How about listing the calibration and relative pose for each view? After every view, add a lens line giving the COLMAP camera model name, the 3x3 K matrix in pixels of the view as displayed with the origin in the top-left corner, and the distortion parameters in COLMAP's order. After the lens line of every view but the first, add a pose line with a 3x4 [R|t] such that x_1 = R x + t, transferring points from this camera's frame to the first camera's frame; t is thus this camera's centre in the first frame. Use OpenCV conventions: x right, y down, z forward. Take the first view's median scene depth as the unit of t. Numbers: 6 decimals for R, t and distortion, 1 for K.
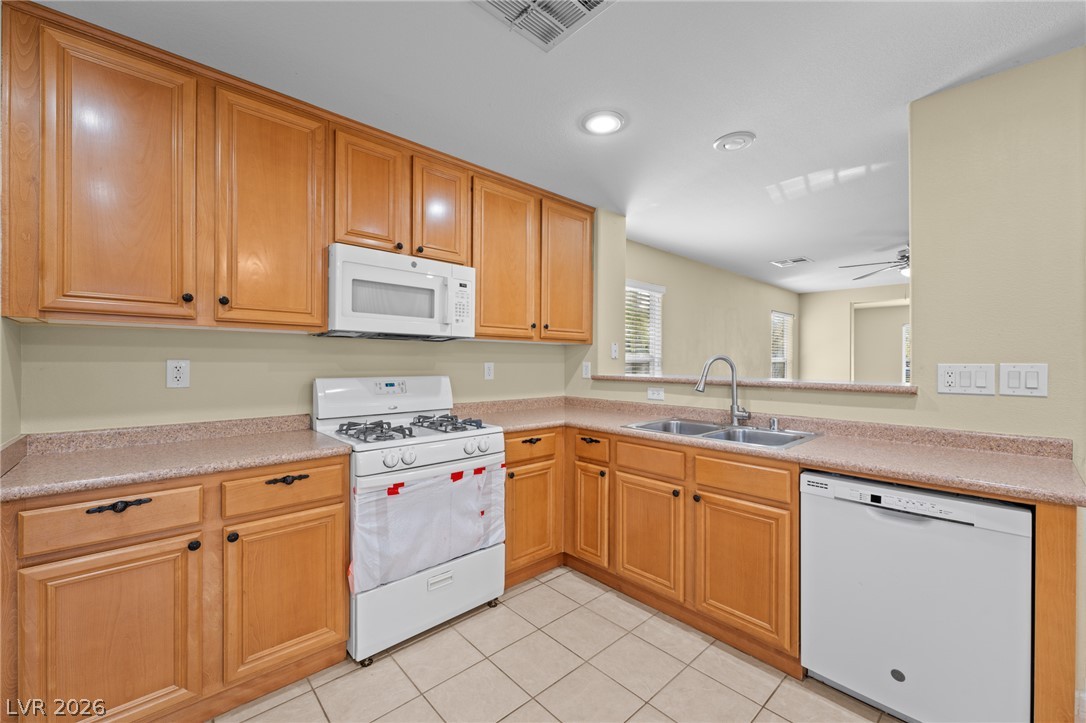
lens RADIAL K [[435.1, 0, 544.6], [0, 435.1, 363.8], [0, 0, 1]] dist [0.002326, -0.001084]
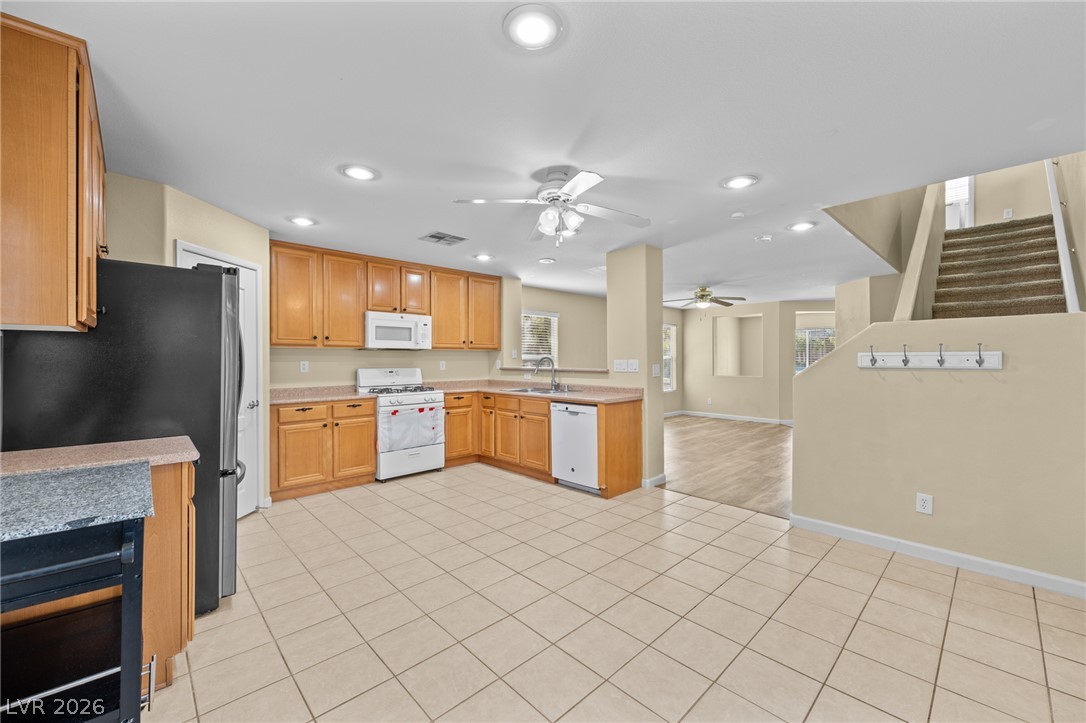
lens RADIAL K [[435.1, 0, 544.0], [0, 435.1, 360.2], [0, 0, 1]] dist [0.002326, -0.001084]
pose [[0.999881, -0.007774, 0.013320, 0.430813], [0.007806, 0.999967, -0.002383, 0.002261], [-0.013301, 0.002486, 0.999908, -1.348523]]
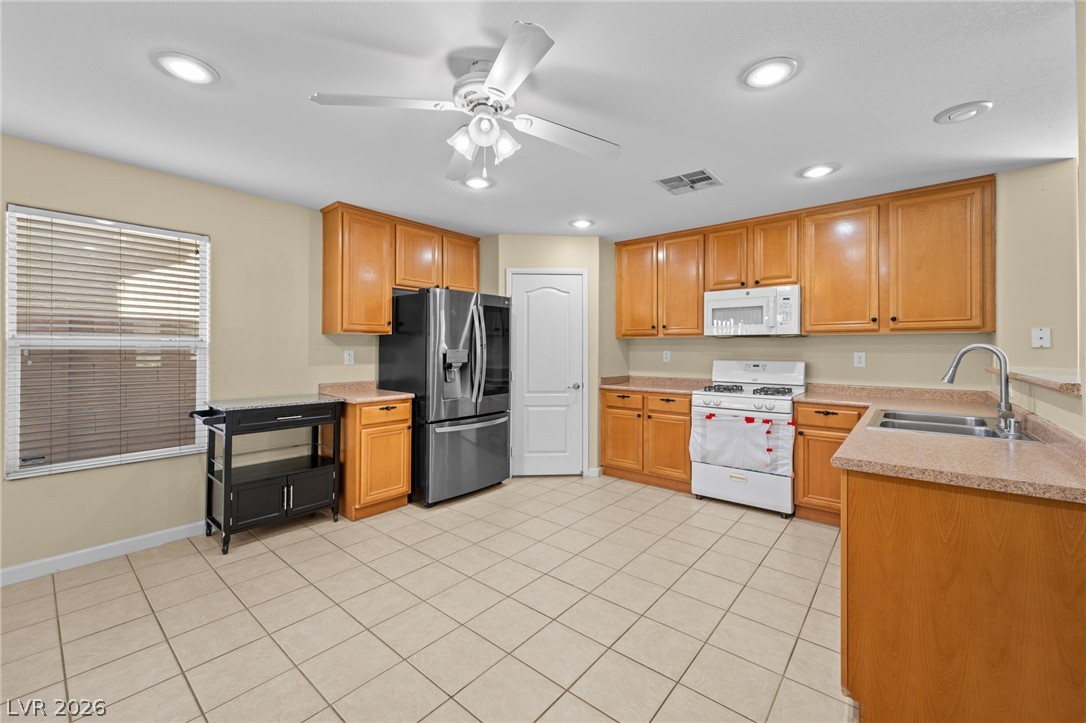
lens RADIAL K [[435.1, 0, 538.3], [0, 435.1, 348.5], [0, 0, 1]] dist [0.002326, -0.001084]
pose [[0.120263, -0.007984, -0.992710, 1.385294], [-0.007138, 0.999935, -0.008907, 0.004800], [0.992716, 0.008158, 0.120198, -0.001961]]
